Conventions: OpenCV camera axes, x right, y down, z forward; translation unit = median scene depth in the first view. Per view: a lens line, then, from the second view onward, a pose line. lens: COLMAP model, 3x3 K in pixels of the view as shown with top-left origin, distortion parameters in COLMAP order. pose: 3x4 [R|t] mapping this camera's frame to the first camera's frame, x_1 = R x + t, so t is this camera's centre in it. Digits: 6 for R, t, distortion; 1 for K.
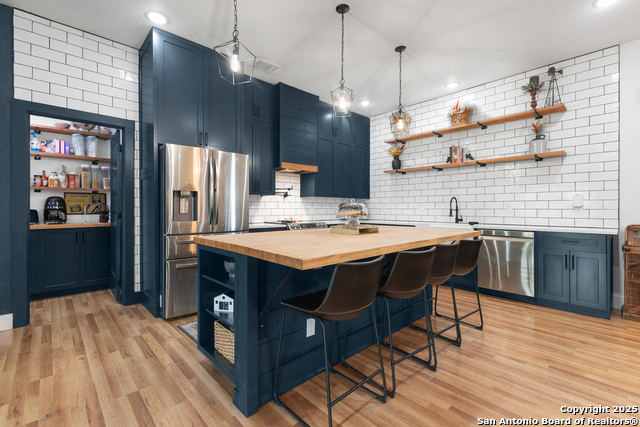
lens RADIAL K [[283.7, 0, 335.0], [0, 283.7, 208.4], [0, 0, 1]] dist [0.003344, -0.000048]
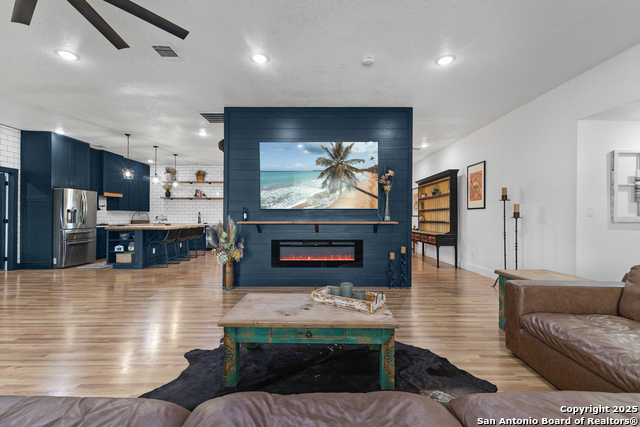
lens RADIAL K [[283.7, 0, 318.6], [0, 283.7, 213.1], [0, 0, 1]] dist [0.003344, -0.000048]
pose [[0.711622, 0.009691, 0.702496, -0.579293], [-0.001062, 0.999919, -0.012718, -0.005289], [-0.702562, 0.008305, 0.711574, -1.546972]]
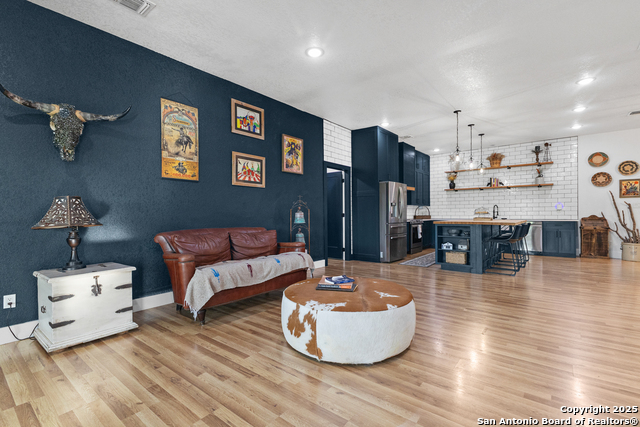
lens RADIAL K [[283.7, 0, 322.2], [0, 283.7, 214.7], [0, 0, 1]] dist [0.003344, -0.000048]
pose [[0.995345, -0.006635, 0.096152, -1.022792], [0.006901, 0.999973, -0.002438, 0.023343], [-0.096133, 0.003091, 0.995364, -0.867734]]
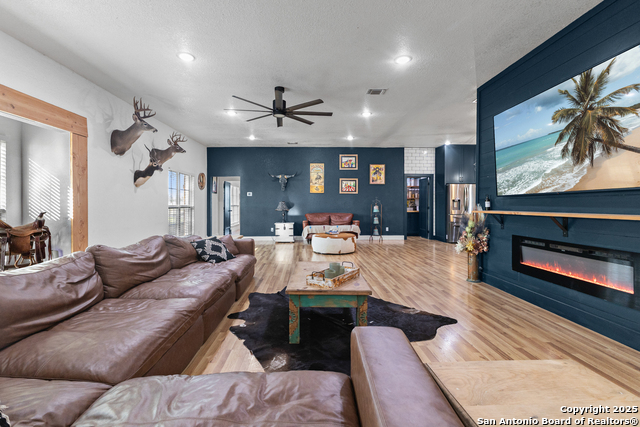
lens RADIAL K [[283.7, 0, 311.9], [0, 283.7, 205.7], [0, 0, 1]] dist [0.003344, -0.000048]
pose [[0.711615, 0.006101, -0.702543, 0.372303], [-0.004429, 0.999981, 0.004197, -0.003864], [0.702556, 0.000125, 0.711629, -1.694376]]
